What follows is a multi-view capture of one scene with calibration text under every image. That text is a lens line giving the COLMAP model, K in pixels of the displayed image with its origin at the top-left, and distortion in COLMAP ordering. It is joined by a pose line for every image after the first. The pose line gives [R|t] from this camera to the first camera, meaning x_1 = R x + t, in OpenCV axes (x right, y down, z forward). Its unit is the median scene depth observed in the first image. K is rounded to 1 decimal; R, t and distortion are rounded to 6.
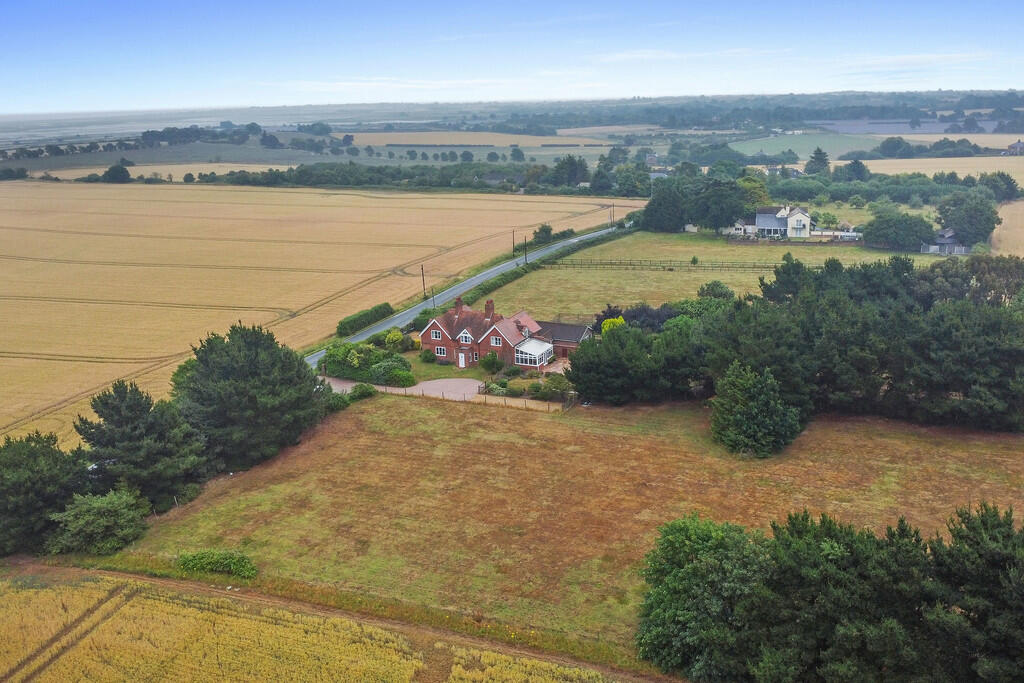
lens RADIAL K [[876.5, 0, 515.6], [0, 876.5, 341.0], [0, 0, 1]] dist [-0.028743, -0.029399]
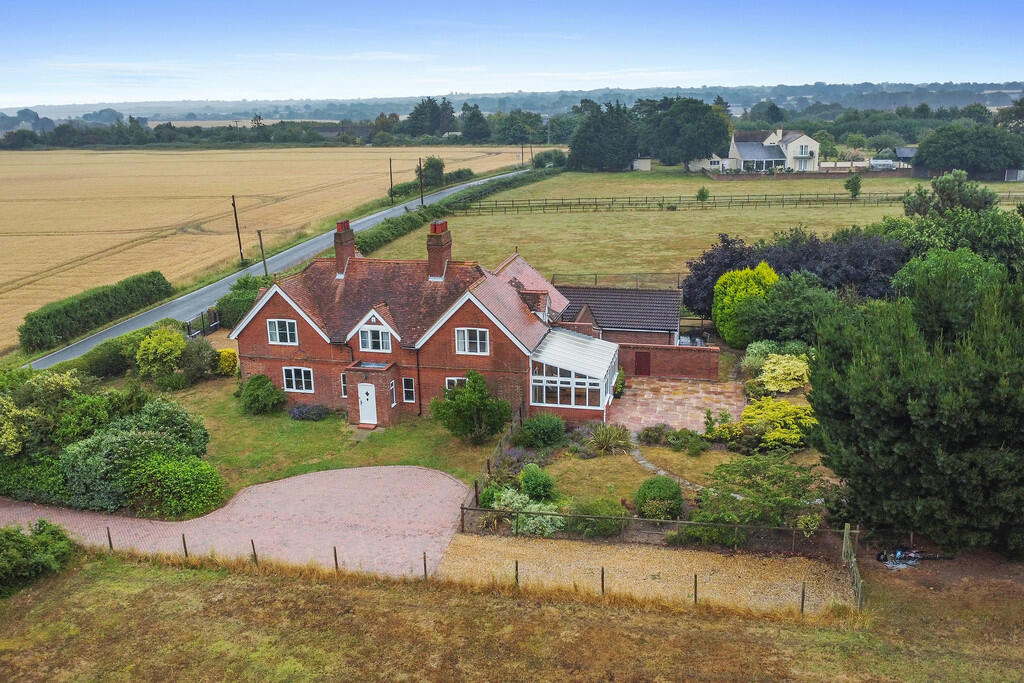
lens RADIAL K [[876.5, 0, 513.9], [0, 876.5, 340.5], [0, 0, 1]] dist [-0.028743, -0.029399]
pose [[0.979496, -0.051465, 0.194780, -0.061736], [0.051700, 0.998655, 0.003879, -0.000366], [-0.194717, 0.006271, 0.980839, 0.582694]]
